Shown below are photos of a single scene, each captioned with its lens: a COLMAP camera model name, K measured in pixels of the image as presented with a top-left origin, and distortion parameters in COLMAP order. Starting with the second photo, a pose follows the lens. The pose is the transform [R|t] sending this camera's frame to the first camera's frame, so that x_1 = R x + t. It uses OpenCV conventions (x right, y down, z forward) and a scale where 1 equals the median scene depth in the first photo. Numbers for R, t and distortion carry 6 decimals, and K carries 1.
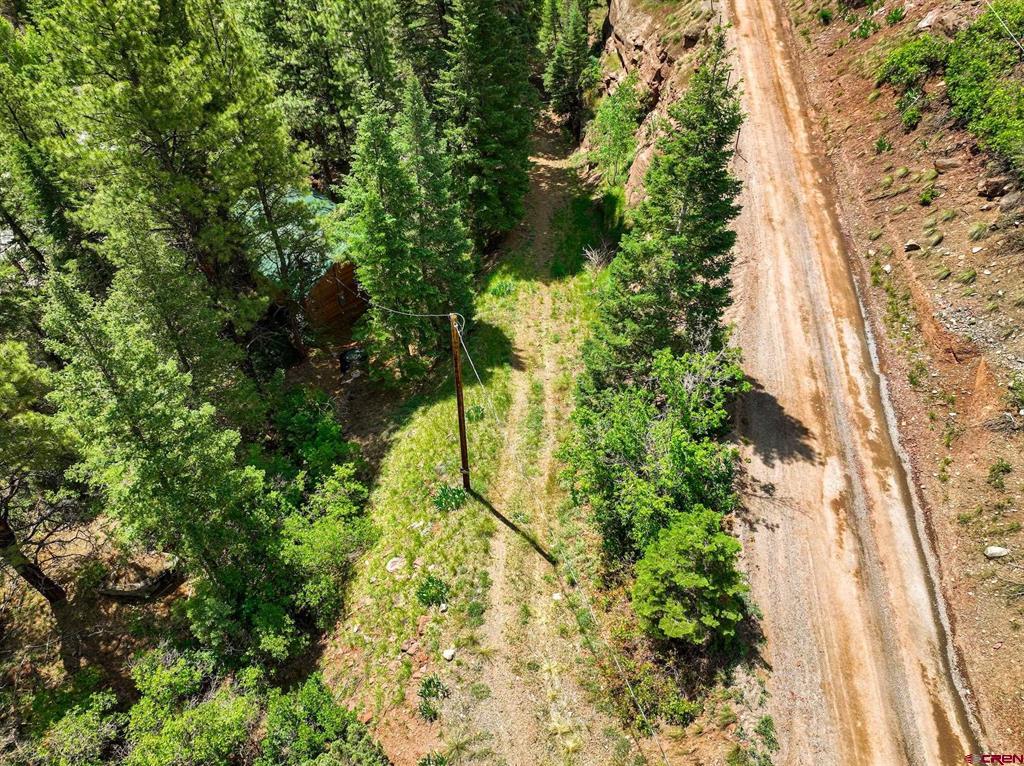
lens RADIAL K [[722.4, 0, 511.6], [0, 722.4, 385.1], [0, 0, 1]] dist [-0.003309, 0.018934]
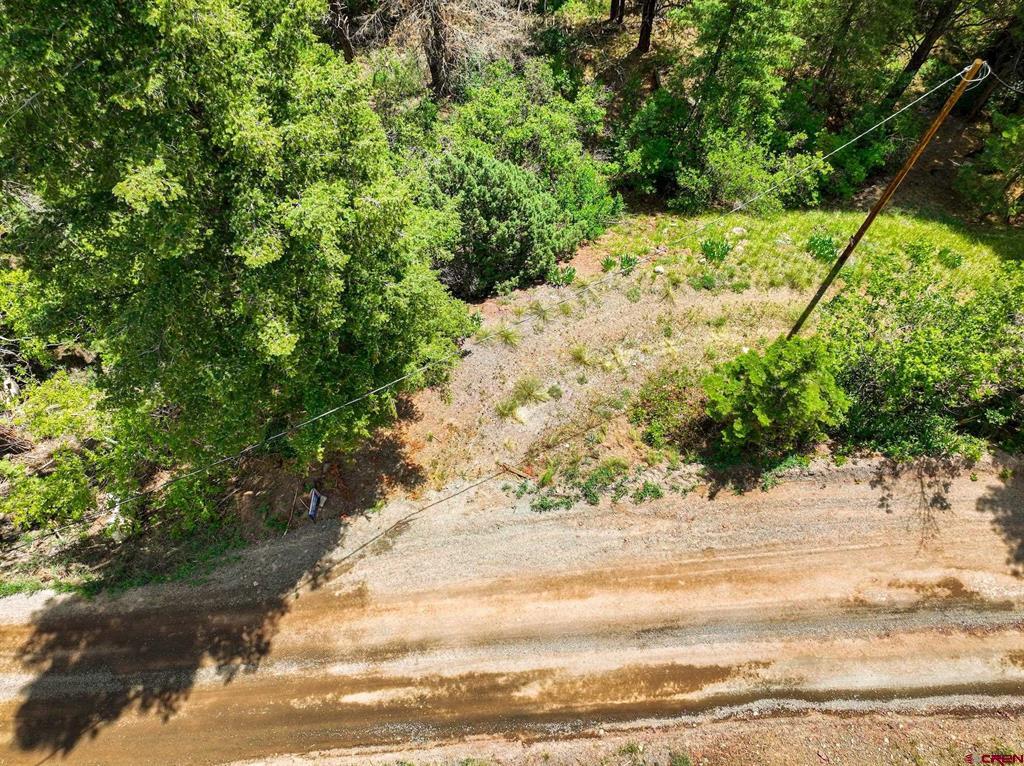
lens RADIAL K [[722.4, 0, 513.5], [0, 722.4, 381.6], [0, 0, 1]] dist [-0.003309, 0.018934]
pose [[0.187641, 0.886552, -0.422866, 0.510621], [-0.694054, 0.424306, 0.581595, -0.056321], [0.695039, 0.184361, 0.694933, 0.080240]]
